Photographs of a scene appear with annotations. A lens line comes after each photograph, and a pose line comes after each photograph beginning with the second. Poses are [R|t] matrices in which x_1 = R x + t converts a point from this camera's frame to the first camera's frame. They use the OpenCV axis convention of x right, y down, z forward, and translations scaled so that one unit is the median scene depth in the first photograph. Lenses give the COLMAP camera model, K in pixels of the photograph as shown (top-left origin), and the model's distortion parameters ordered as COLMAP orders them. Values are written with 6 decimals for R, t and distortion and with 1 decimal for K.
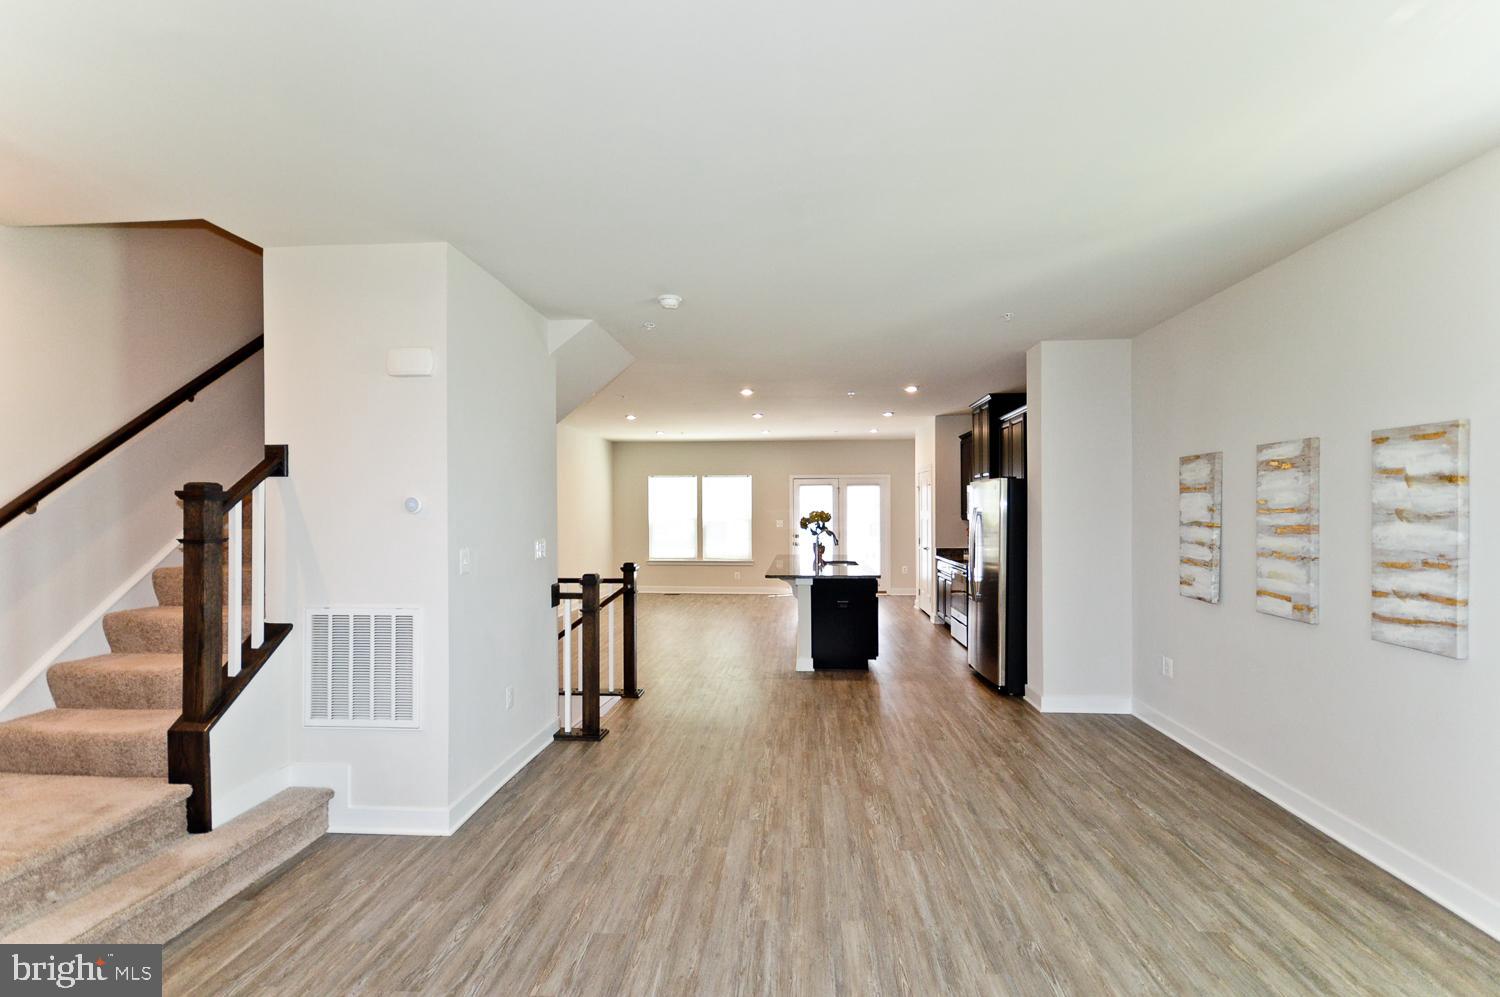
lens RADIAL K [[669.0, 0, 753.4], [0, 669.0, 518.5], [0, 0, 1]] dist [0.013154, -0.000075]
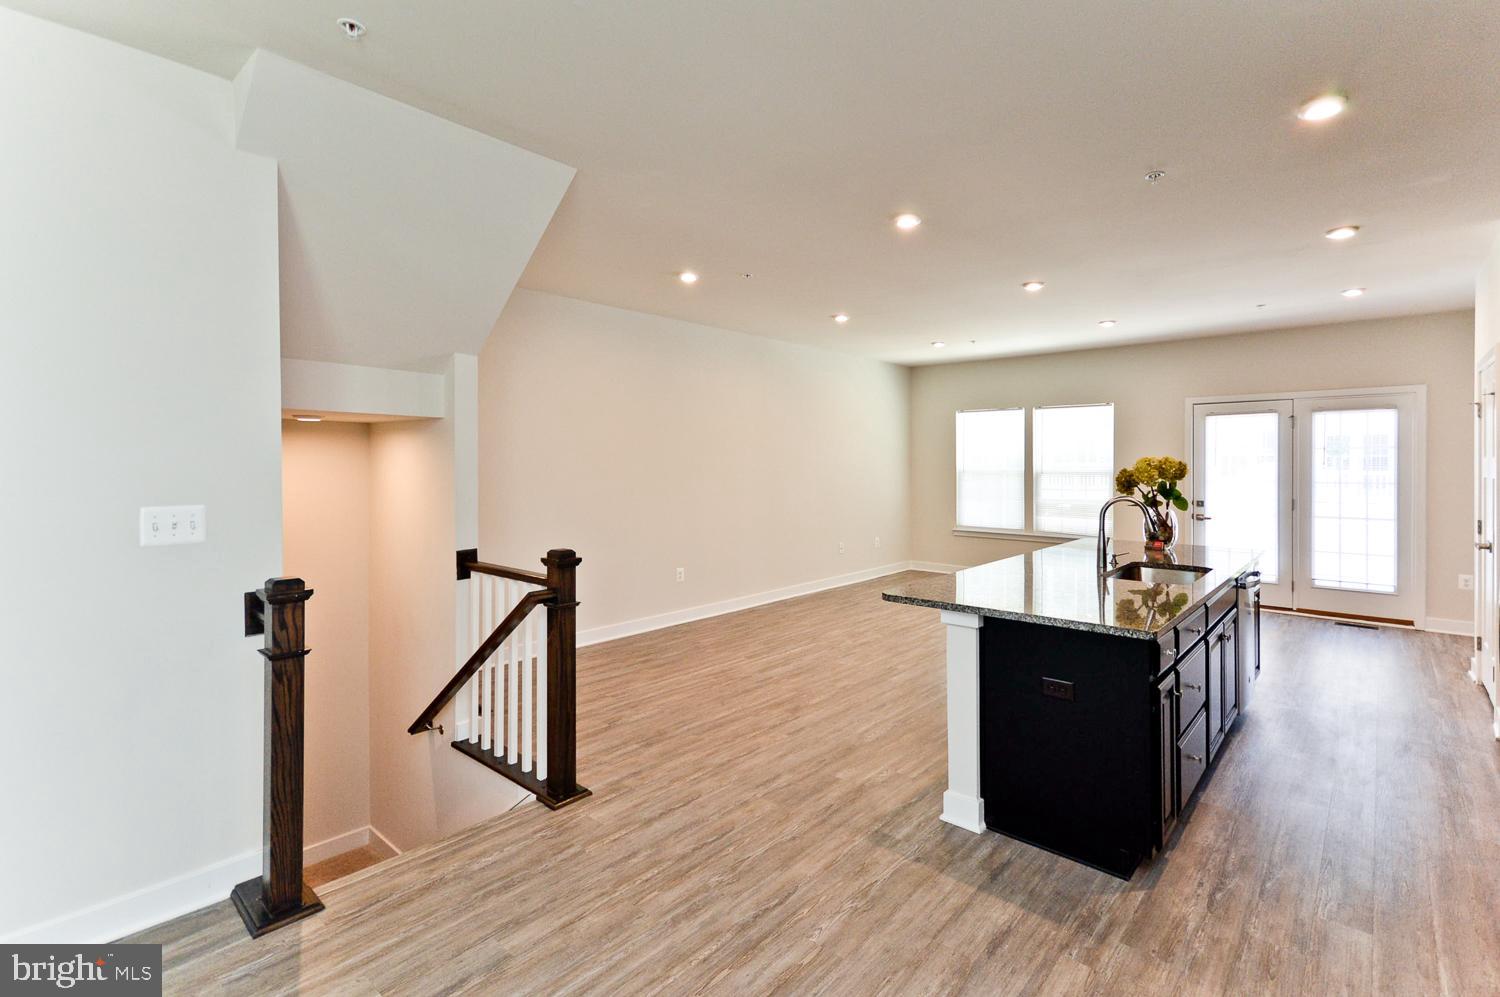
lens RADIAL K [[690.3, 0, 752.5], [0, 690.3, 470.8], [0, 0, 1]] dist [0.009542, -0.000290]
pose [[0.791081, 0.009848, -0.611632, 0.464384], [-0.009358, 0.999948, 0.003996, -0.002494], [0.611640, 0.002562, 0.791132, 1.095329]]
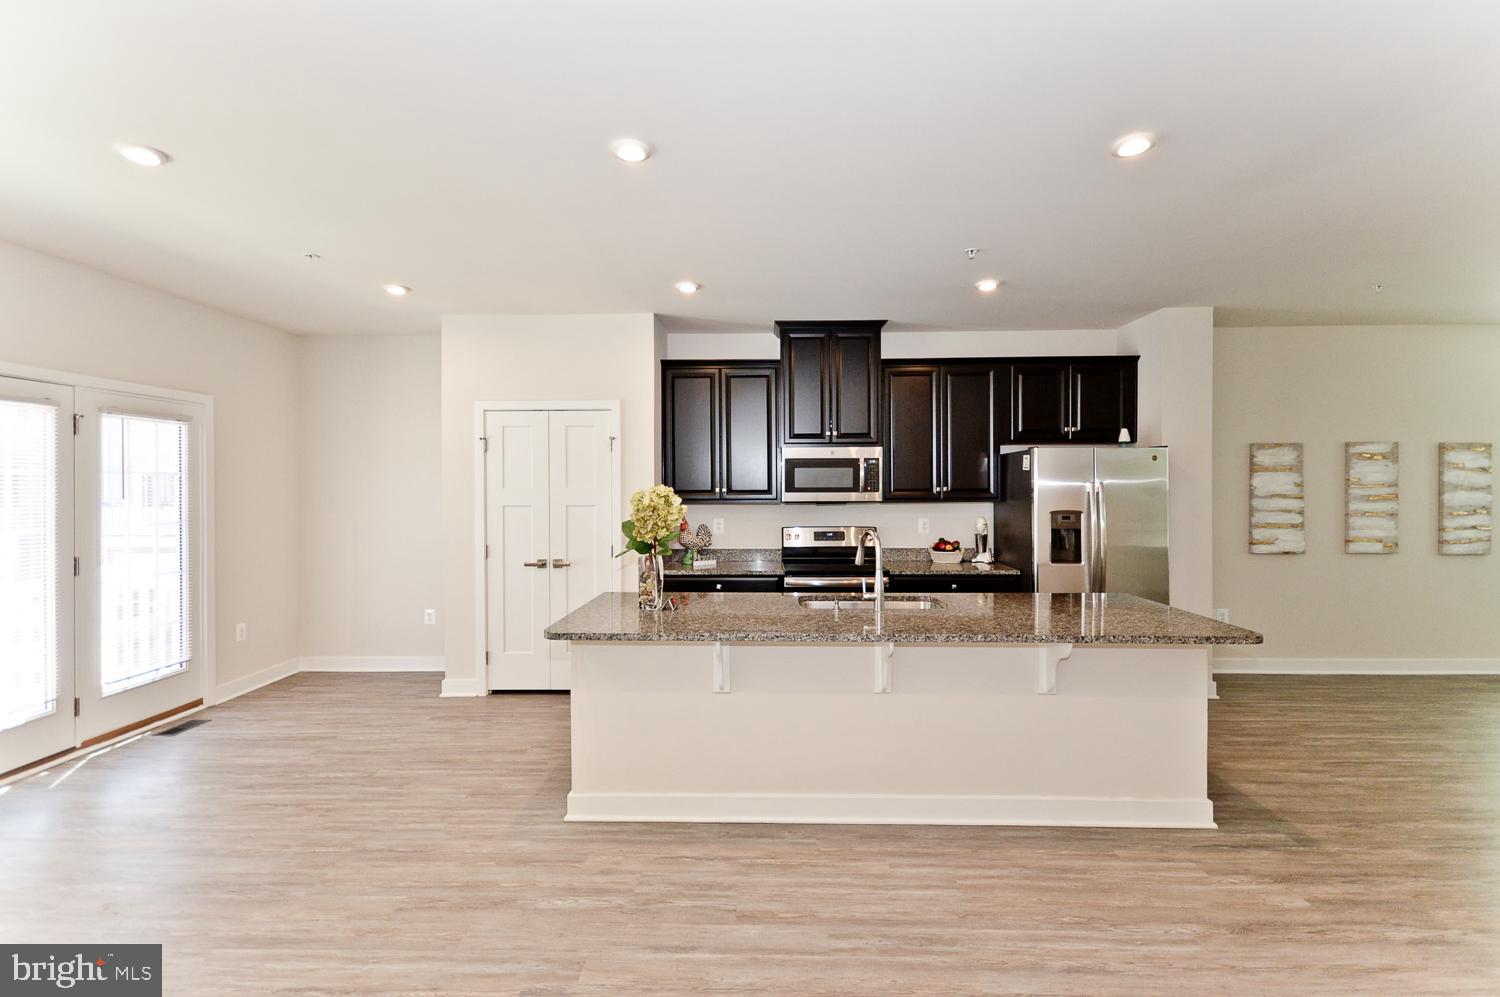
lens RADIAL K [[671.6, 0, 750.0], [0, 671.6, 498.5], [0, 0, 1]] dist [0.028766, -0.013884]
pose [[-0.049521, -0.007992, 0.998741, -0.751300], [0.015538, 0.999841, 0.008772, -0.018819], [-0.998652, 0.015953, -0.049389, 2.593268]]
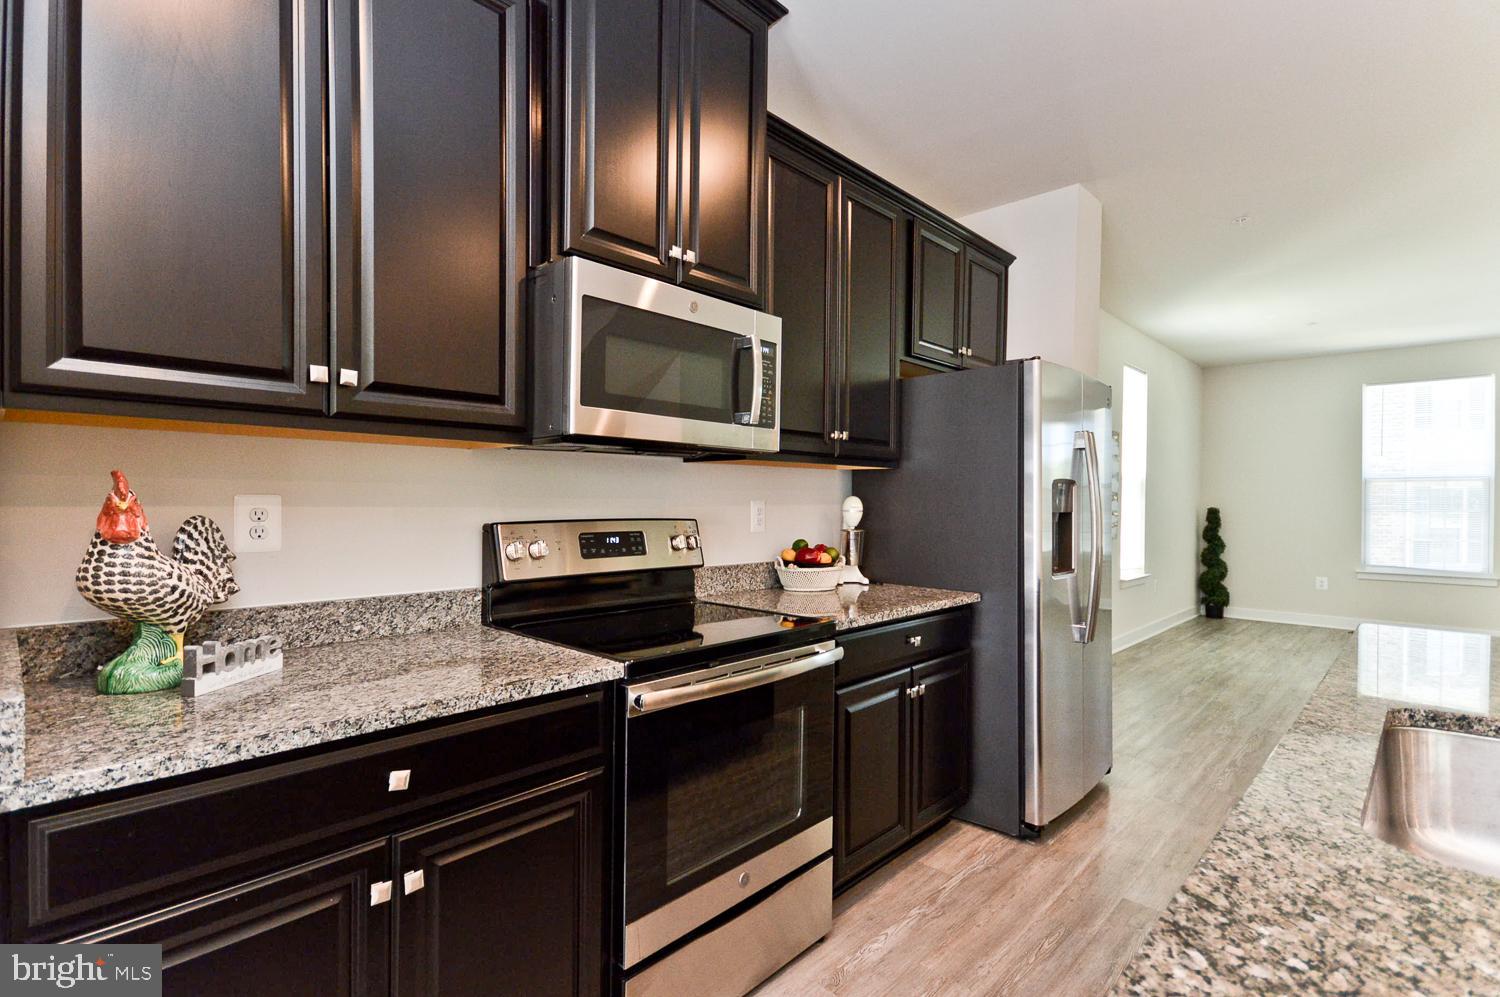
lens RADIAL K [[743.7, 0, 749.3], [0, 743.7, 490.3], [0, 0, 1]] dist [0.042621, -0.000046]
pose [[-0.791507, 0.030289, 0.610409, 0.357948], [0.021362, 0.999532, -0.021898, 0.058505], [-0.610786, -0.004293, -0.791784, 2.788928]]
